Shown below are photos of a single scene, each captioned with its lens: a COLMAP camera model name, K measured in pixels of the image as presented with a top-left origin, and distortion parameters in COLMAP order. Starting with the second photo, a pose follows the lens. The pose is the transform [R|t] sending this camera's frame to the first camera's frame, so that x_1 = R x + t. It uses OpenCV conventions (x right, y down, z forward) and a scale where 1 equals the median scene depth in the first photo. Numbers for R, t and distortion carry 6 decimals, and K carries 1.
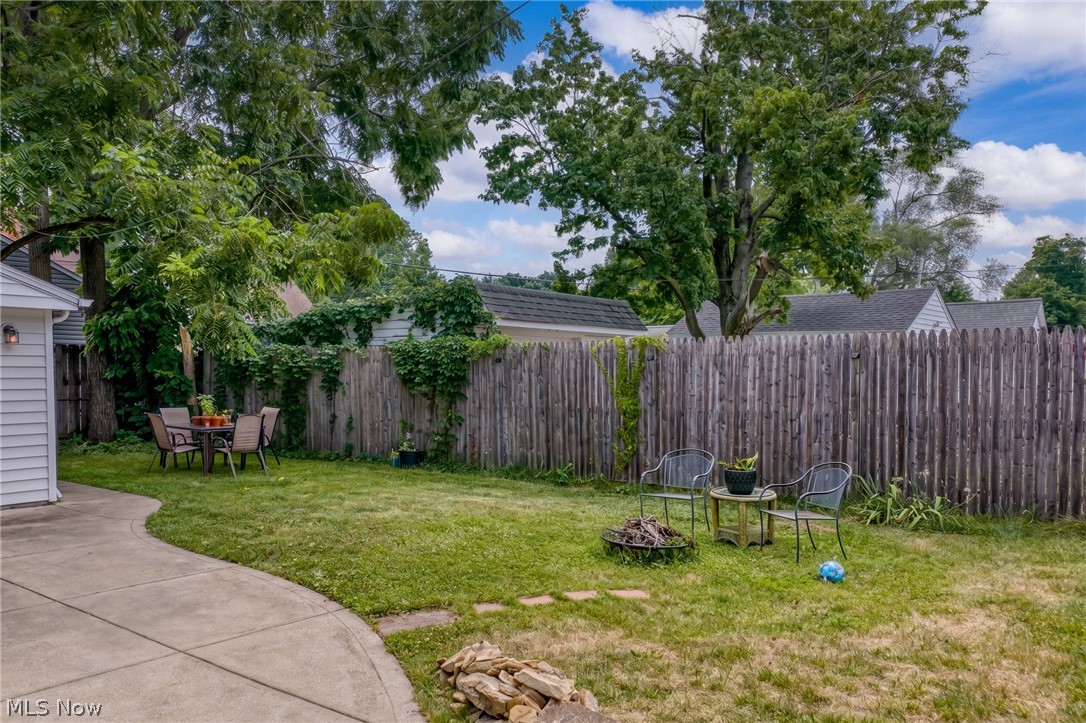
lens RADIAL K [[910.9, 0, 482.9], [0, 910.9, 406.4], [0, 0, 1]] dist [0.020042, -0.006509]
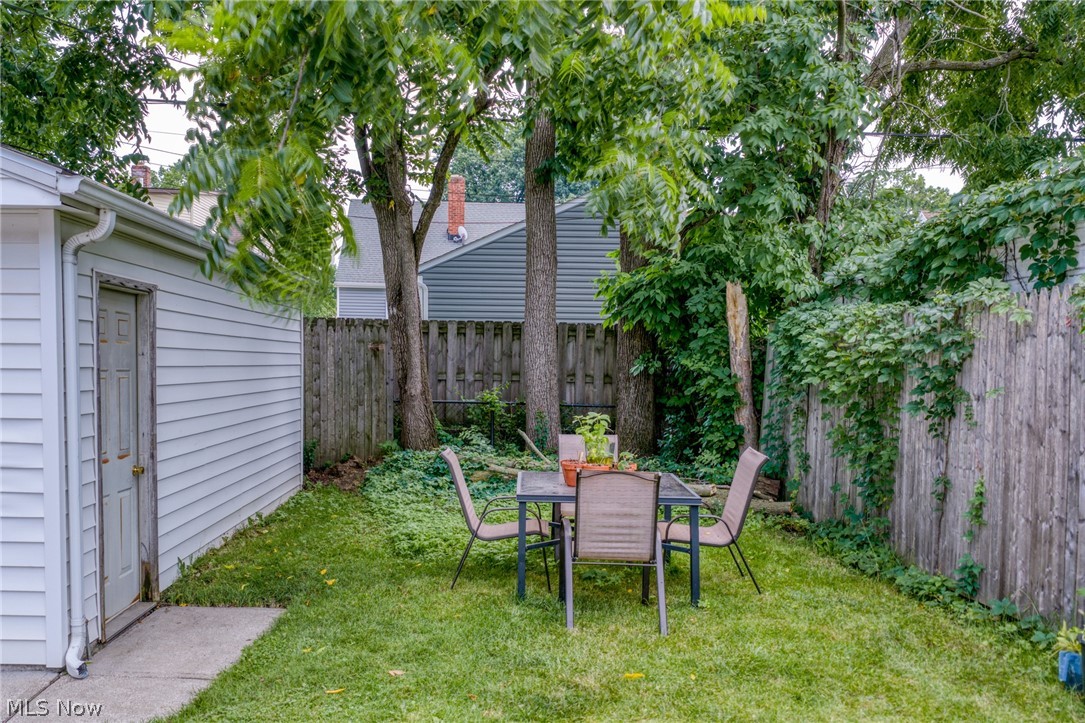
lens RADIAL K [[921.7, 0, 482.0], [0, 921.7, 411.6], [0, 0, 1]] dist [0.009867, 0.003100]
pose [[0.651512, 0.047809, -0.757130, 0.001674], [-0.040449, 0.998782, 0.028262, -0.022377], [0.757559, 0.012212, 0.652652, 0.610206]]
